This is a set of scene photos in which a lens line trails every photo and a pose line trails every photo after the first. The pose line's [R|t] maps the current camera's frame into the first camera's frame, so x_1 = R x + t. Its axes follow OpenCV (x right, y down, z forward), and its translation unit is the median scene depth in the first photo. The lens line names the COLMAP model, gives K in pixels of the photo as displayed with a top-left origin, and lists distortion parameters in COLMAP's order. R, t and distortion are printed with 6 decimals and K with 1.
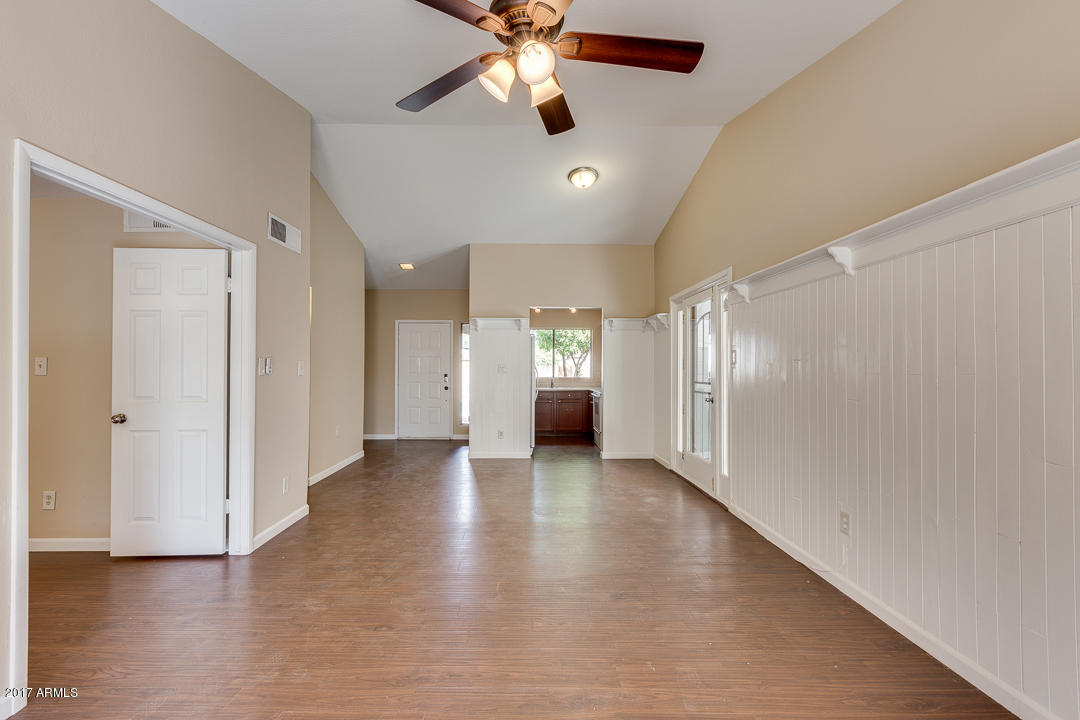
lens RADIAL K [[495.8, 0, 534.7], [0, 495.8, 354.3], [0, 0, 1]] dist [-0.002241, -0.000393]
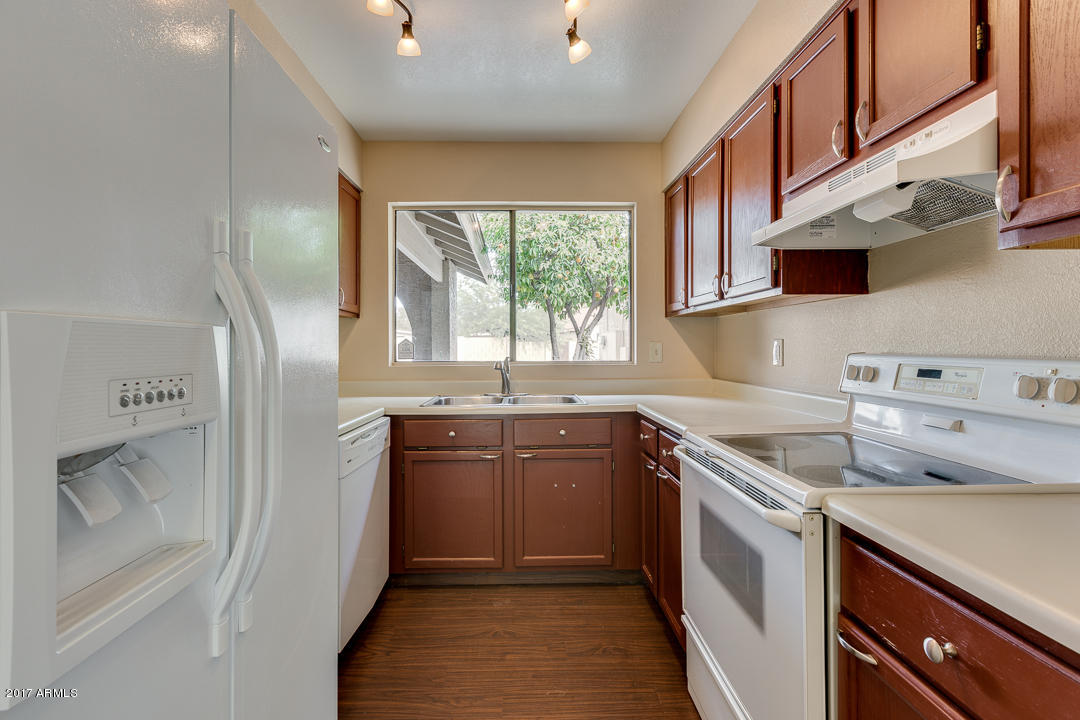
lens RADIAL K [[495.8, 0, 534.7], [0, 495.8, 354.3], [0, 0, 1]] dist [-0.002241, -0.000393]
pose [[0.999906, -0.011046, 0.008182, 0.144046], [0.010689, 0.999039, 0.042499, 0.080620], [-0.008644, -0.042408, 0.999063, 1.994056]]
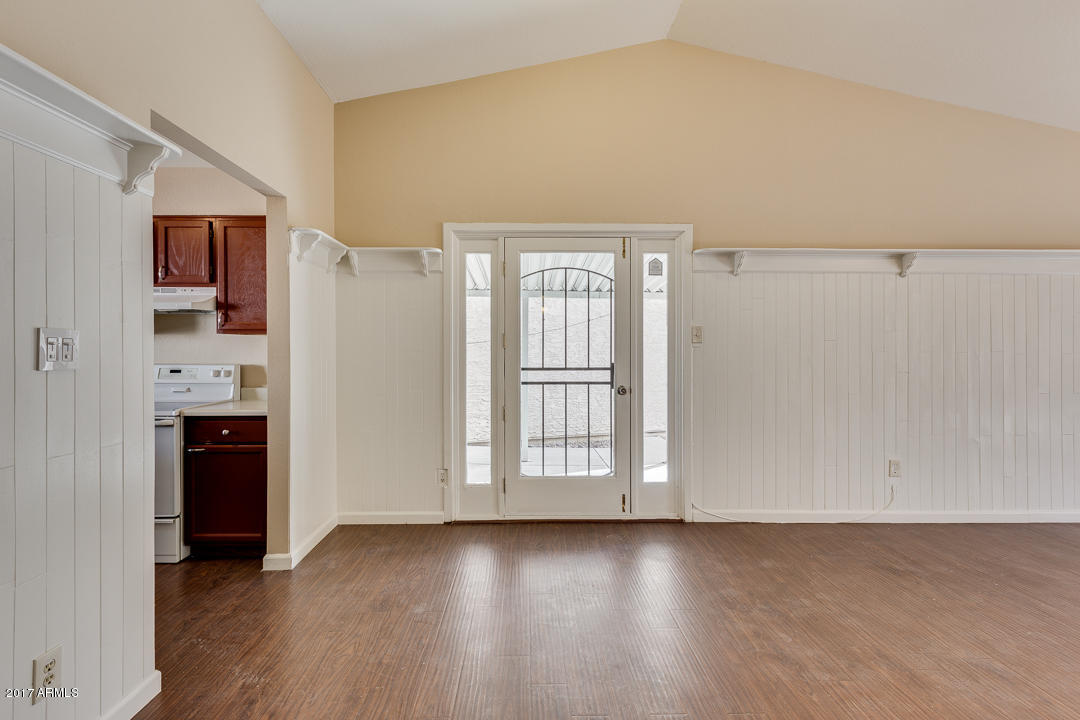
lens RADIAL K [[495.8, 0, 534.7], [0, 495.8, 354.3], [0, 0, 1]] dist [-0.002241, -0.000393]
pose [[0.000346, -0.012789, 0.999918, -0.548954], [-0.026847, 0.999558, 0.012793, 0.048944], [-0.999639, -0.026849, 0.000002, 1.654862]]
